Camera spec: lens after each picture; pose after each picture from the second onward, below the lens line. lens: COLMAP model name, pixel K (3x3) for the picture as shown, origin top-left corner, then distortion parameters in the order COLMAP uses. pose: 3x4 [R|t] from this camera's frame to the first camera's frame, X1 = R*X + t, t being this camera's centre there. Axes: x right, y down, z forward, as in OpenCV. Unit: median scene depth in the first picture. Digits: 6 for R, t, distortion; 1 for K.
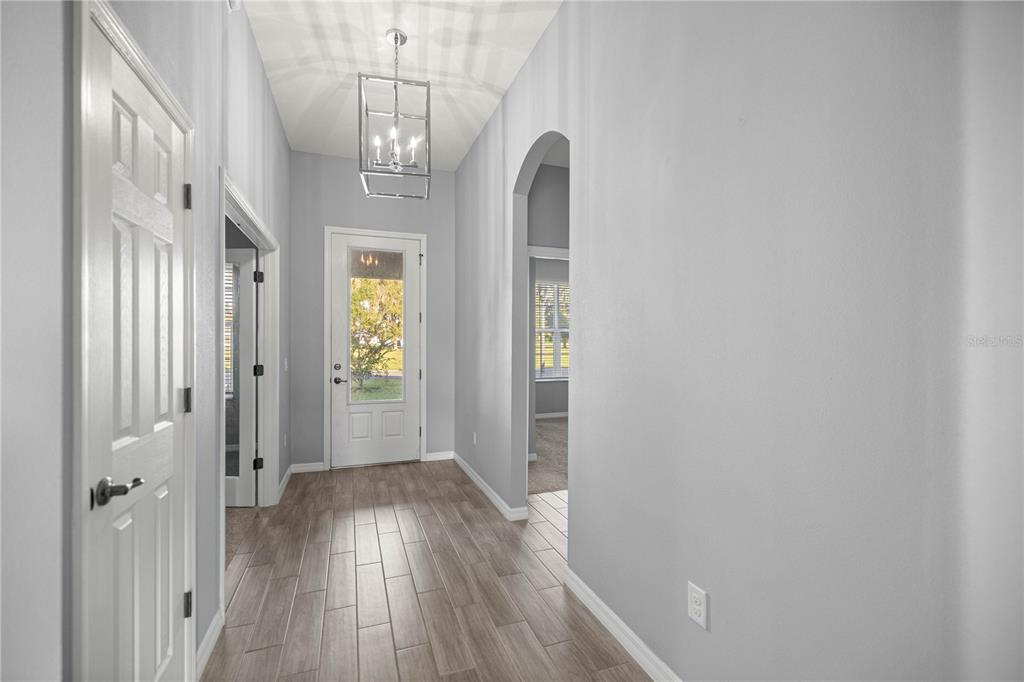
lens RADIAL K [[428.6, 0, 512.0], [0, 428.6, 341.0], [0, 0, 1]] dist [-0.000683, 0.000200]
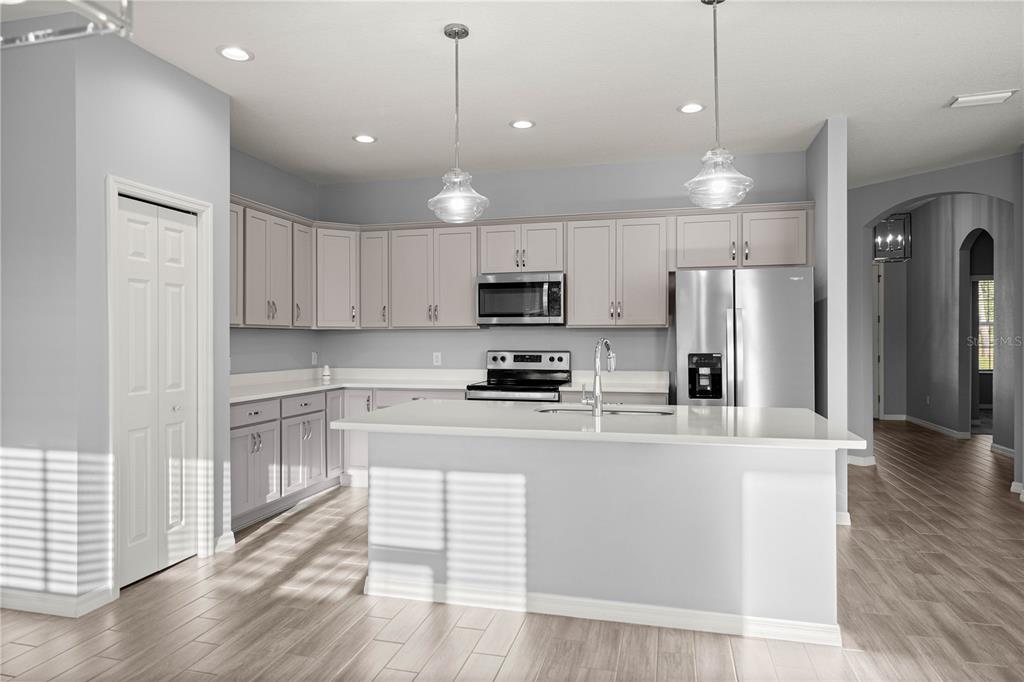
lens RADIAL K [[679.1, 0, 512.0], [0, 679.1, 341.0], [0, 0, 1]] dist [0.006582, 0.001577]
pose [[0.847995, -0.001893, -0.530000, -0.064012], [0.002533, 0.999997, 0.000481, 0.015868], [0.529998, -0.001751, 0.847997, -2.024127]]
